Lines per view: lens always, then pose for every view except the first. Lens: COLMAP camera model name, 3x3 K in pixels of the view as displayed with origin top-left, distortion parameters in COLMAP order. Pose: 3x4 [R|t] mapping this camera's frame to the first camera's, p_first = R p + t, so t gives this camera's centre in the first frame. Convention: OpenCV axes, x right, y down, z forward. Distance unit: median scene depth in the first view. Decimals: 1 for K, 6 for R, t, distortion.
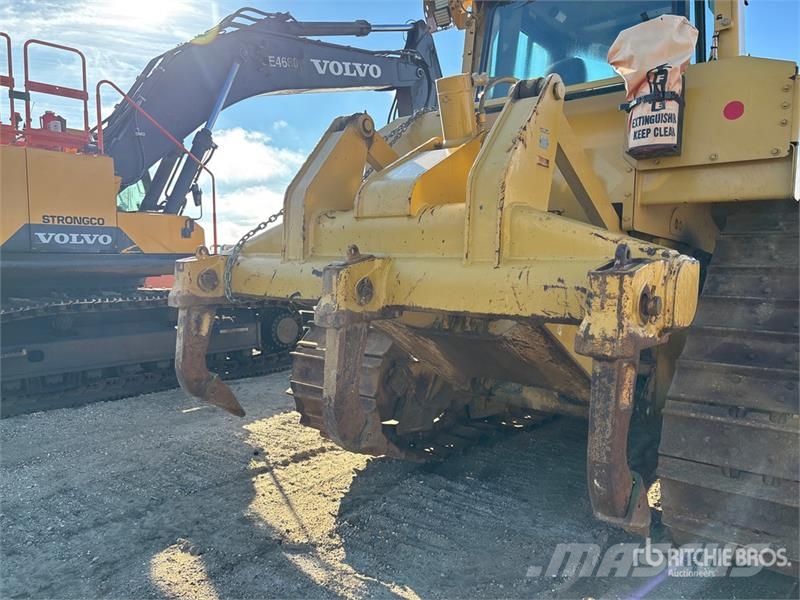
lens RADIAL K [[601.3, 0, 396.4], [0, 601.3, 309.4], [0, 0, 1]] dist [0.082771, -0.101678]
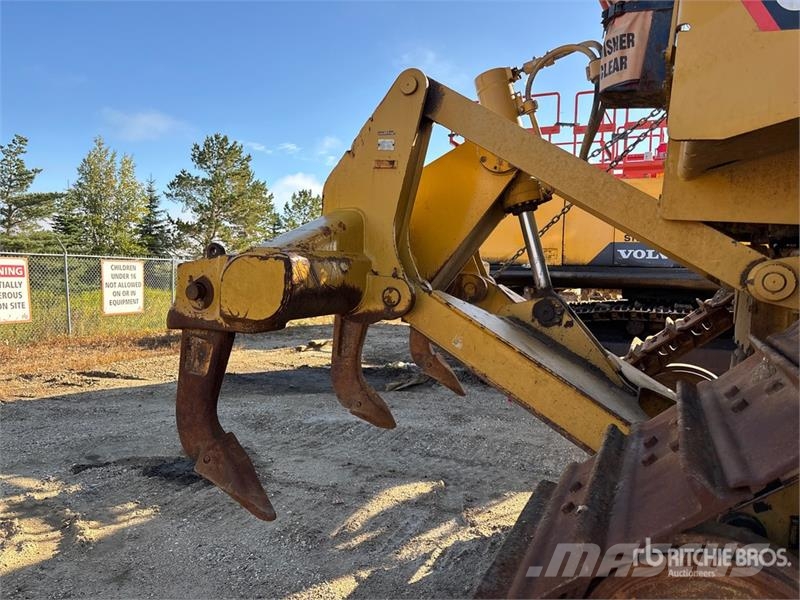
lens RADIAL K [[607.5, 0, 397.6], [0, 607.5, 308.1], [0, 0, 1]] dist [0.032760, 0.000208]
pose [[0.280415, 0.068305, -0.957445, 0.436462], [-0.103326, 0.993817, 0.040638, -0.016853], [0.954301, 0.087534, 0.285739, 0.264761]]
